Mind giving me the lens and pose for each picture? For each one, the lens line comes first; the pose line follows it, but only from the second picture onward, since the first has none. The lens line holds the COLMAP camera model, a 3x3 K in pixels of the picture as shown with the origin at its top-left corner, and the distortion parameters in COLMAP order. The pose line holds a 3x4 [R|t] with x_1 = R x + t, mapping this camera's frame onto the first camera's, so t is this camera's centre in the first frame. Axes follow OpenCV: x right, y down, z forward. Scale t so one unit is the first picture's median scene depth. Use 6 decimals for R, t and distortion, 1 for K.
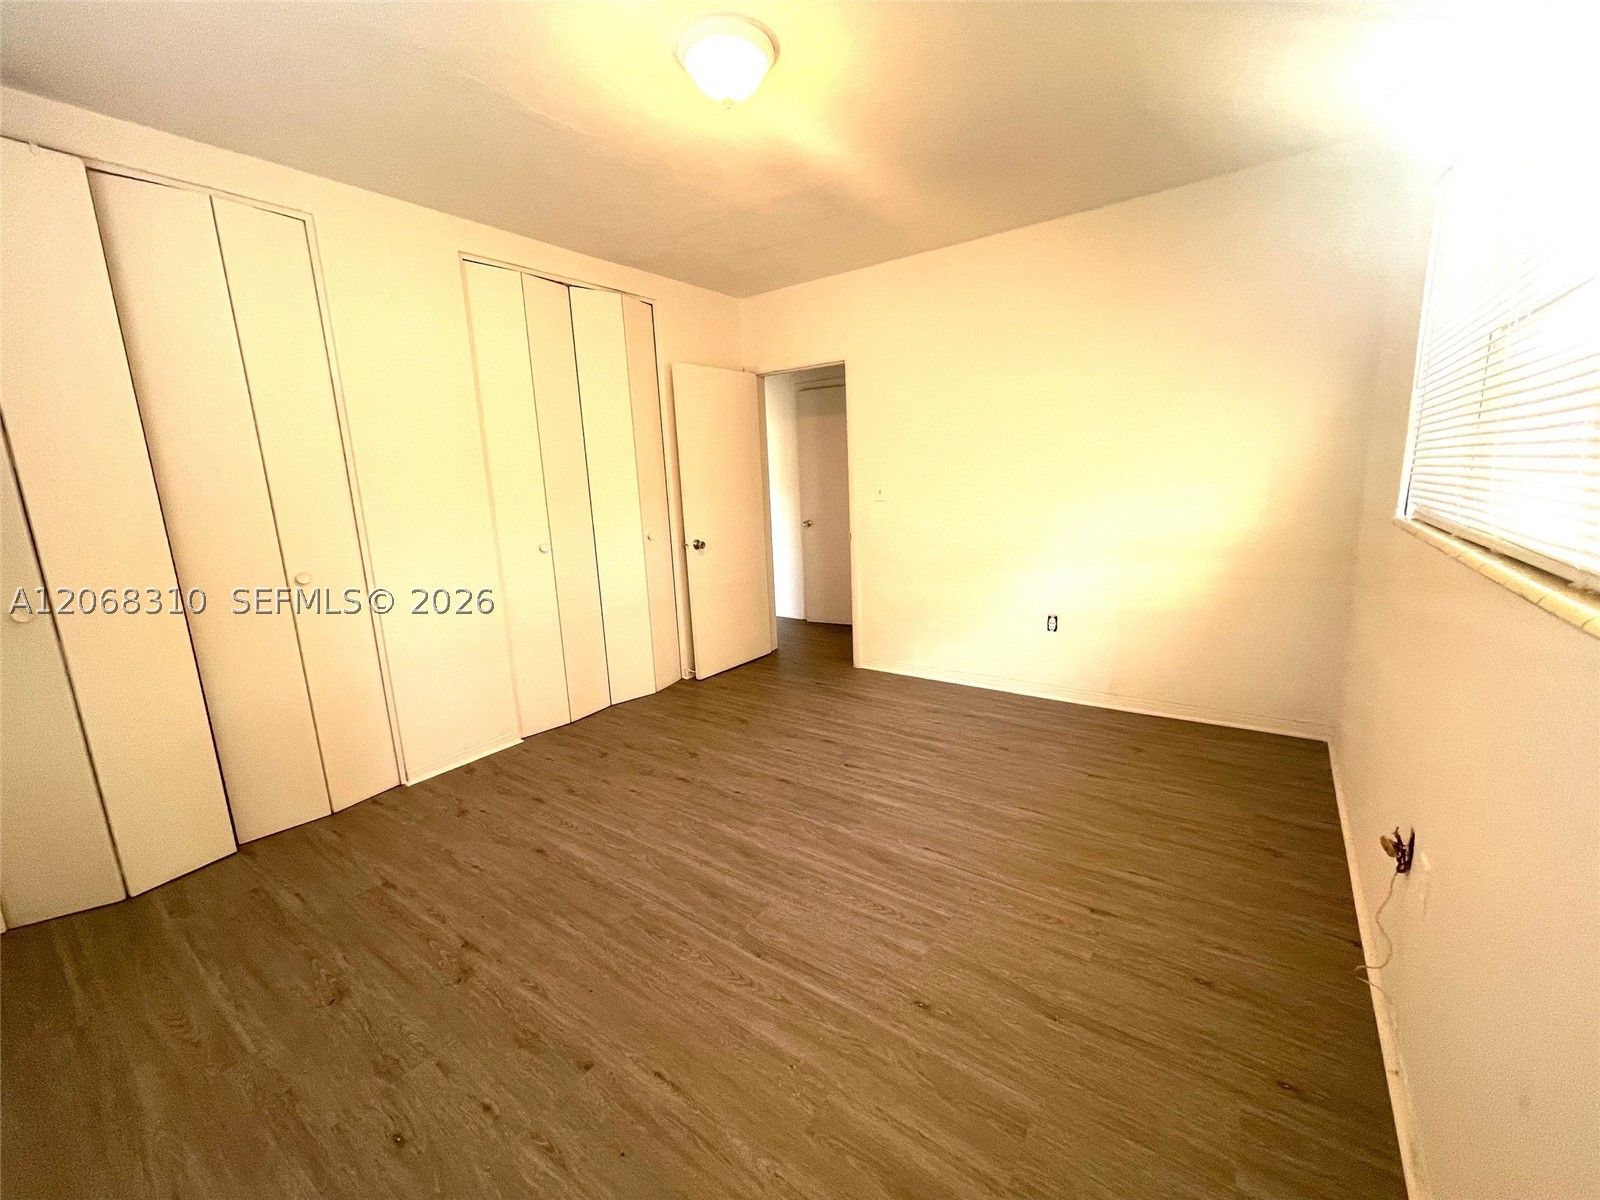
lens RADIAL K [[643.6, 0, 796.4], [0, 643.6, 604.7], [0, 0, 1]] dist [-0.000500, 0.000612]
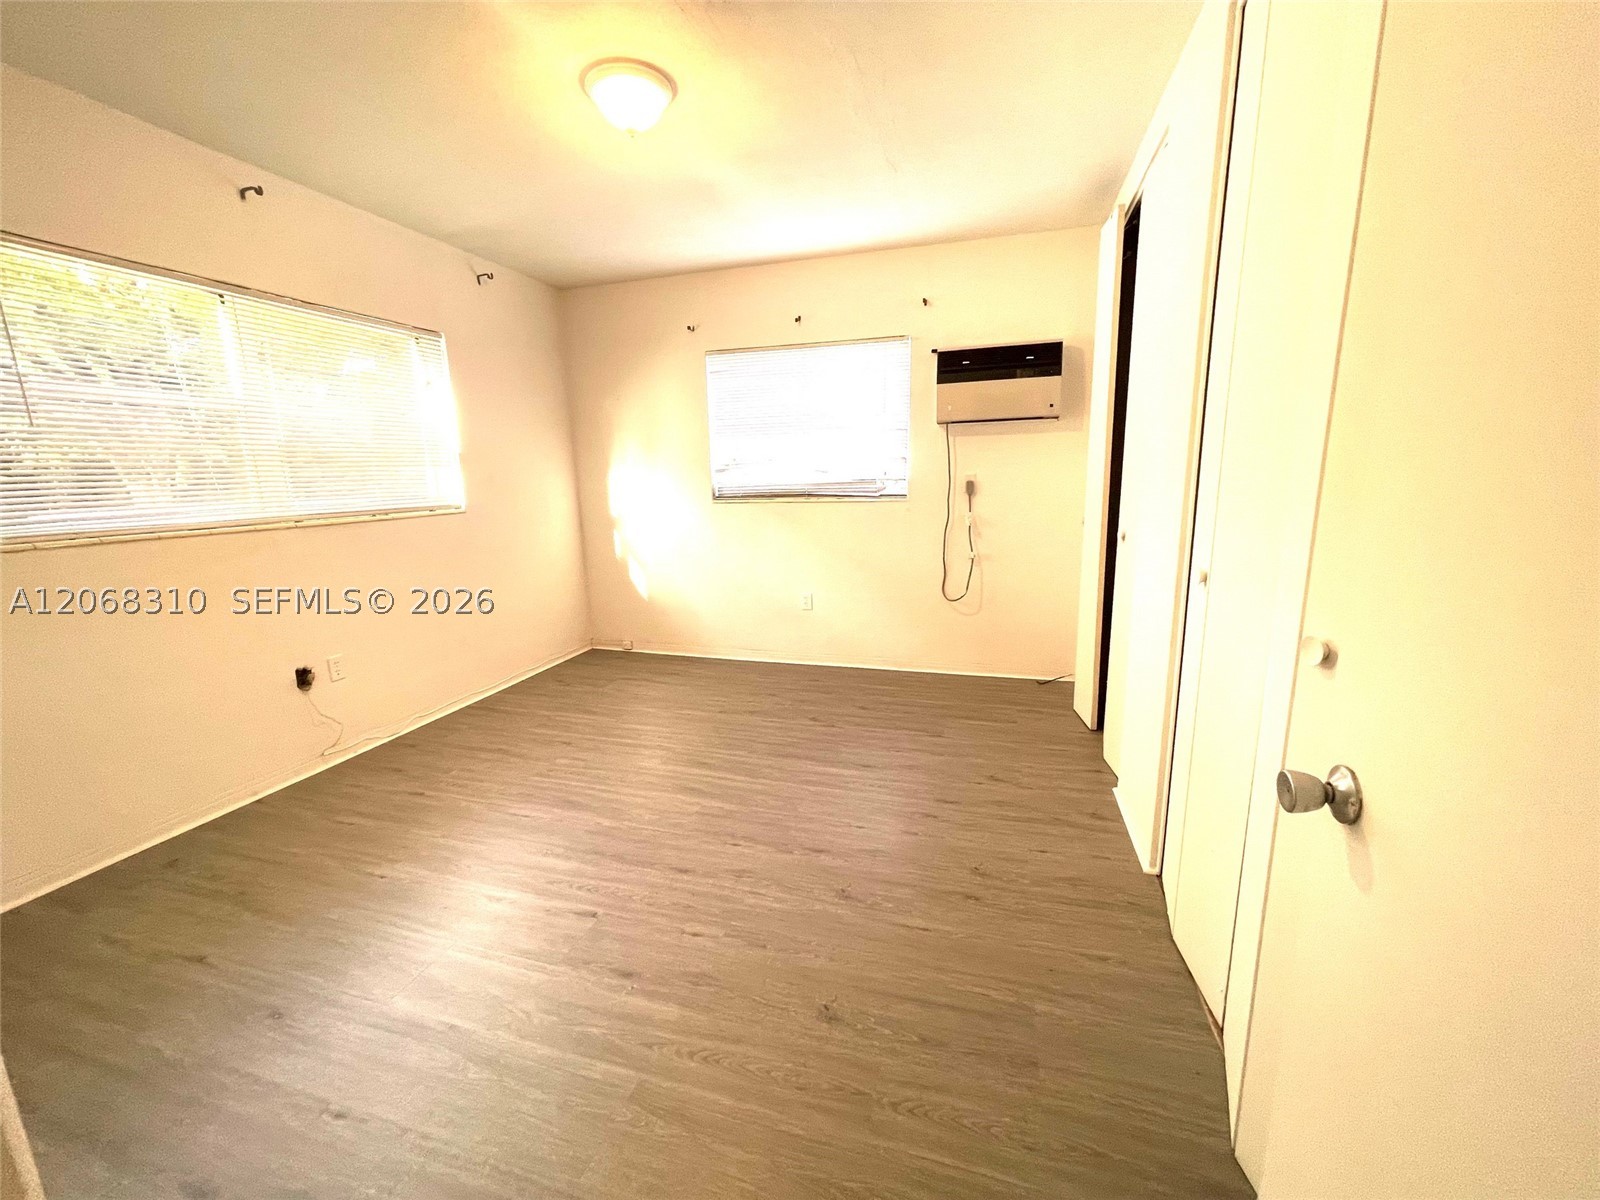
lens RADIAL K [[643.6, 0, 796.4], [0, 643.6, 604.7], [0, 0, 1]] dist [-0.000500, 0.000612]
pose [[-0.944256, 0.127655, -0.303454, 0.053913], [-0.001087, 0.920547, 0.390631, -0.374787], [0.329210, 0.369186, -0.869093, 1.947709]]
